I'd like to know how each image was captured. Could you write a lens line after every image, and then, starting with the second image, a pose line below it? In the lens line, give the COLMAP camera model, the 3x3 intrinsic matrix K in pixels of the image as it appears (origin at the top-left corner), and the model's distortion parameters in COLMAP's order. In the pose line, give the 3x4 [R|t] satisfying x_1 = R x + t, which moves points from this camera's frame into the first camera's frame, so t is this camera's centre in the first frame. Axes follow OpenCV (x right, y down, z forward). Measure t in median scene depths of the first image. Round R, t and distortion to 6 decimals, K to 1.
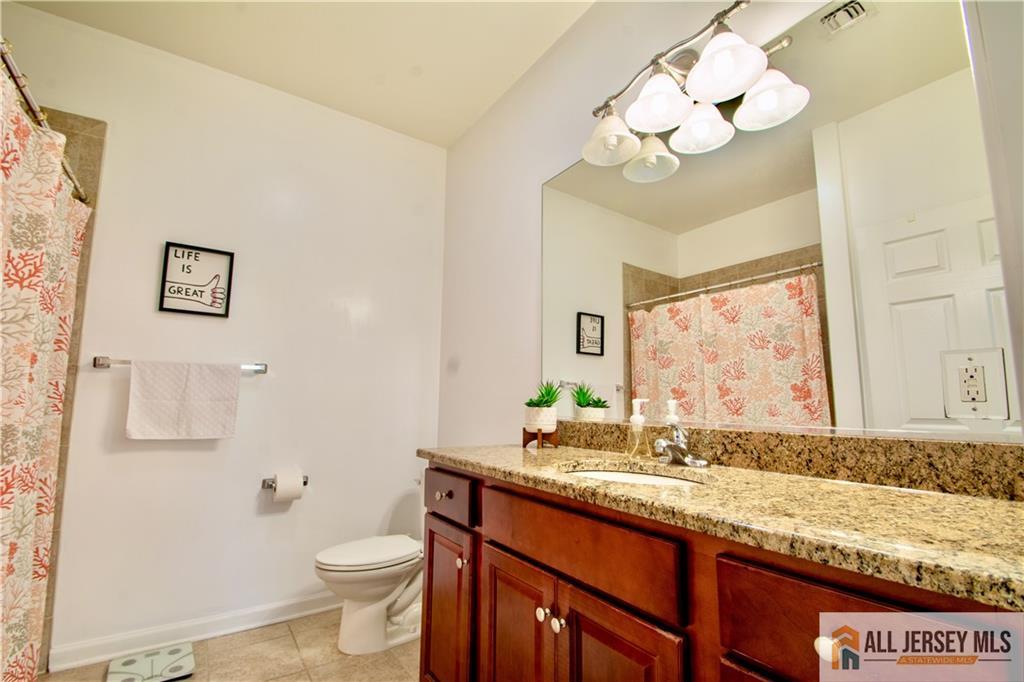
lens RADIAL K [[456.1, 0, 510.6], [0, 456.1, 347.2], [0, 0, 1]] dist [0.002088, -0.010370]
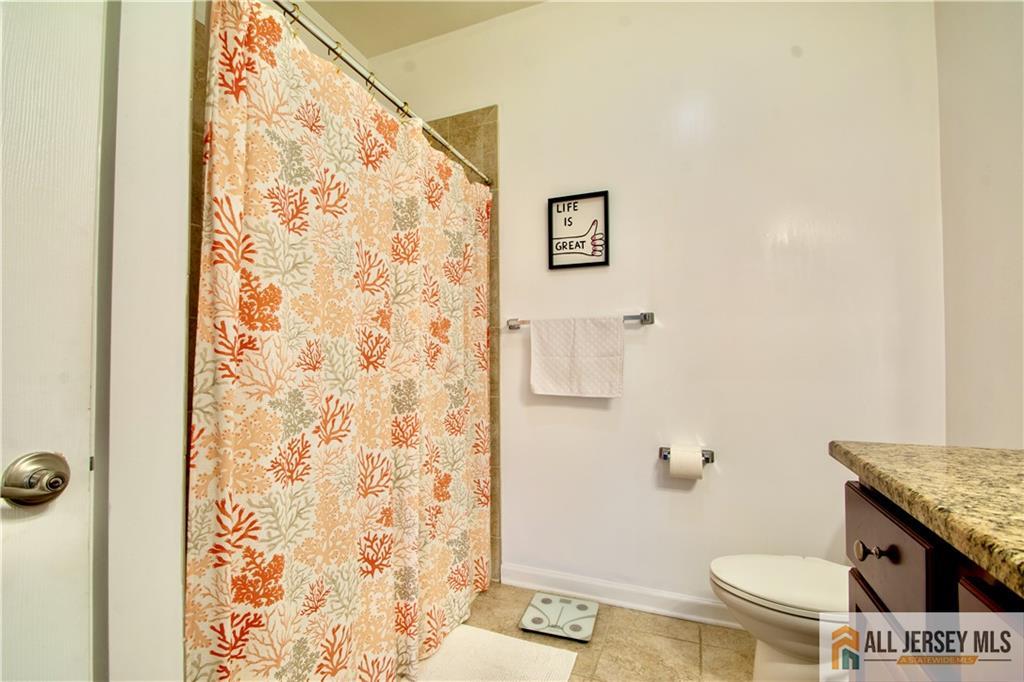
lens RADIAL K [[456.1, 0, 513.5], [0, 456.1, 351.2], [0, 0, 1]] dist [0.002088, -0.010370]
pose [[0.537031, -0.027785, -0.843105, 0.035698], [0.112012, 0.992956, 0.038625, 0.052613], [0.836092, -0.115181, 0.536361, 0.370030]]
